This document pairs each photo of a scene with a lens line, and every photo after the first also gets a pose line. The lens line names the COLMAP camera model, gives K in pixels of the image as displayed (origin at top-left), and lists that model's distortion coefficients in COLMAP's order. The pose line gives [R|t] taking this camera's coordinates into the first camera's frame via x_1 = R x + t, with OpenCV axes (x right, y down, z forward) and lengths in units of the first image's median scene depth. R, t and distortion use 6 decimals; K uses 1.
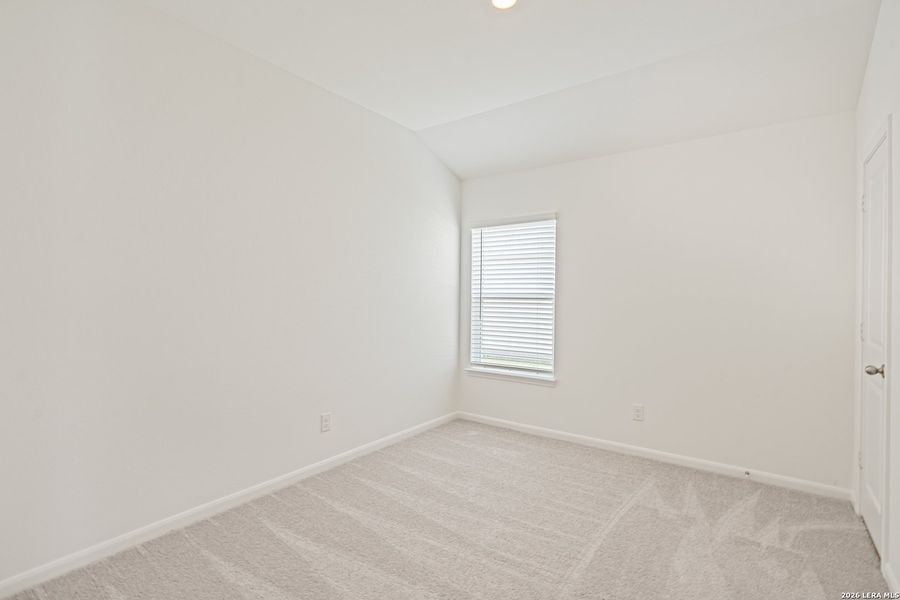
lens RADIAL K [[412.4, 0, 452.8], [0, 412.4, 301.6], [0, 0, 1]] dist [-0.001535, -0.000231]
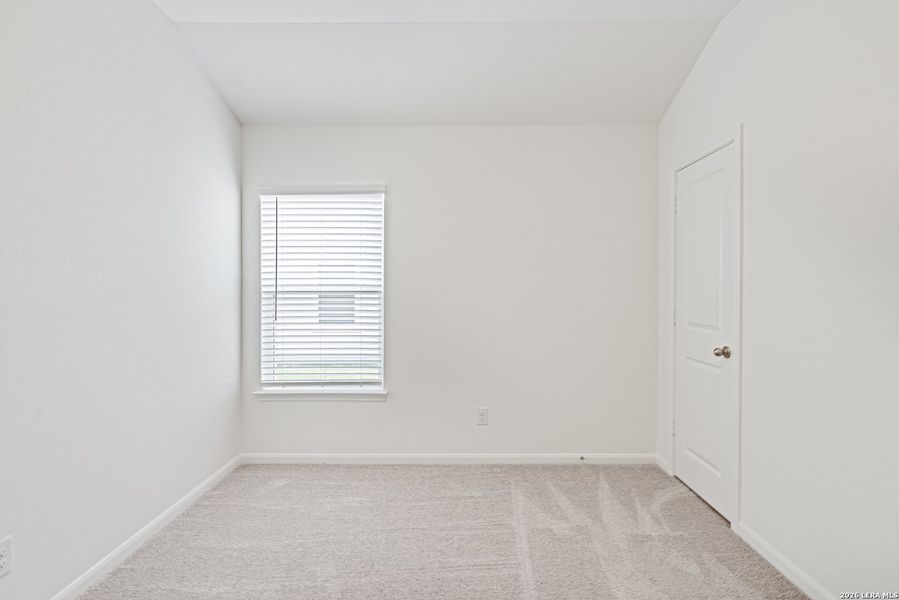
lens RADIAL K [[424.0, 0, 450.8], [0, 424.0, 297.1], [0, 0, 1]] dist [-0.003292, 0.000030]
pose [[0.817713, -0.017441, 0.575363, -0.138753], [0.014533, 0.999848, 0.009654, -0.003074], [-0.575443, 0.000468, 0.817842, 0.272960]]
